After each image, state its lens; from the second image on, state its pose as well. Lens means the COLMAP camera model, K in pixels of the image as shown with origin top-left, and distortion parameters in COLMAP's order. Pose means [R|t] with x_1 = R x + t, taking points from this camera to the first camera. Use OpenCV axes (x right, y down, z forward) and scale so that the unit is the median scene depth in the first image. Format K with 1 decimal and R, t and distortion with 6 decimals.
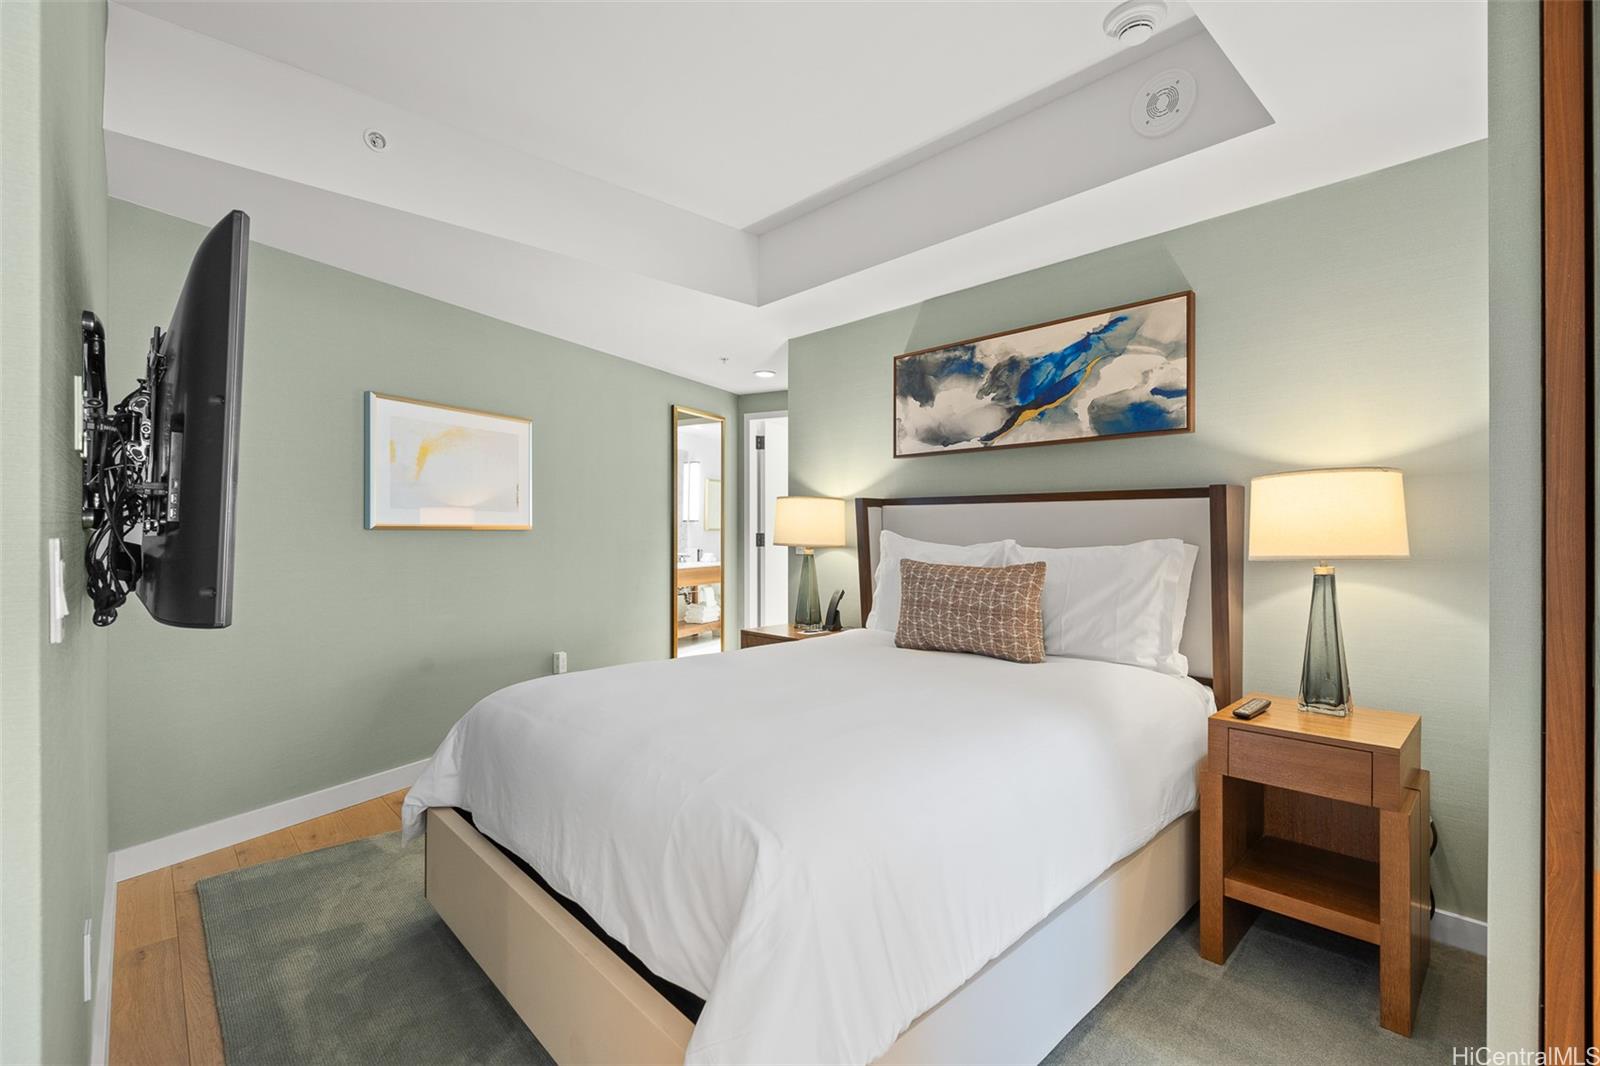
lens RADIAL K [[722.5, 0, 799.0], [0, 722.5, 530.8], [0, 0, 1]] dist [-0.006943, 0.002114]
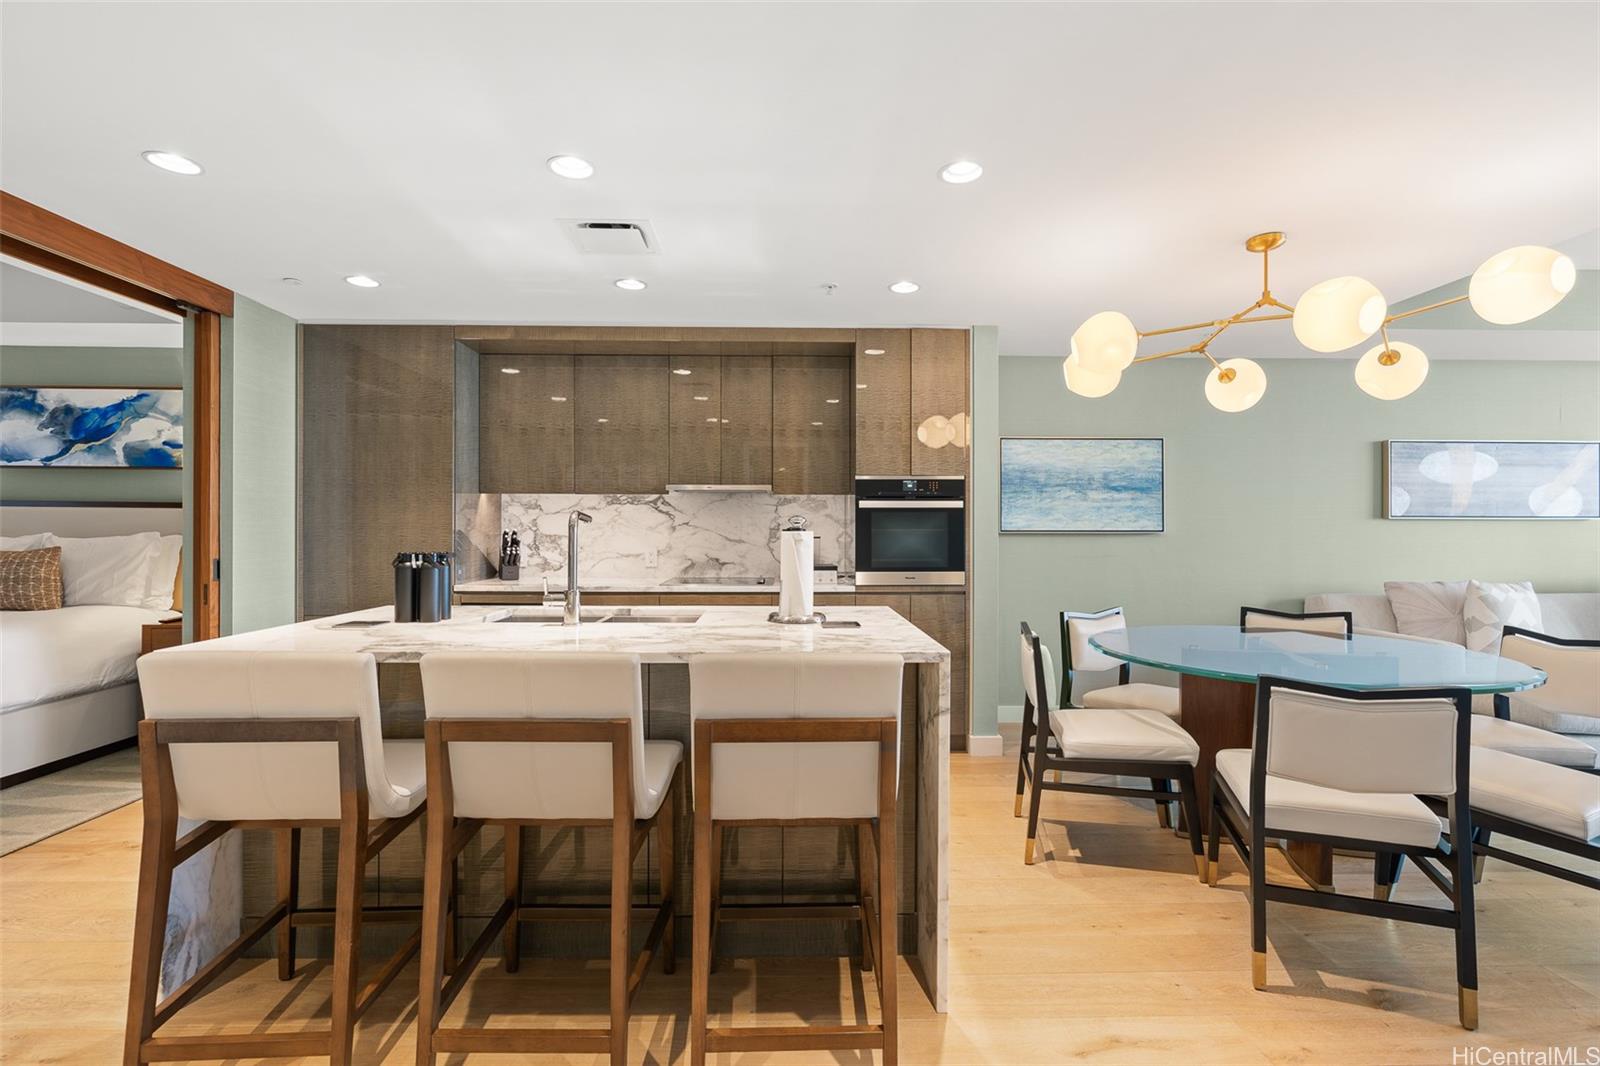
lens RADIAL K [[722.5, 0, 801.1], [0, 722.5, 529.2], [0, 0, 1]] dist [-0.006943, 0.002114]
pose [[0.659504, 0.005924, 0.751678, 0.195683], [-0.004567, 0.999982, -0.003874, 0.003811], [-0.751687, -0.000878, 0.659519, -1.080879]]
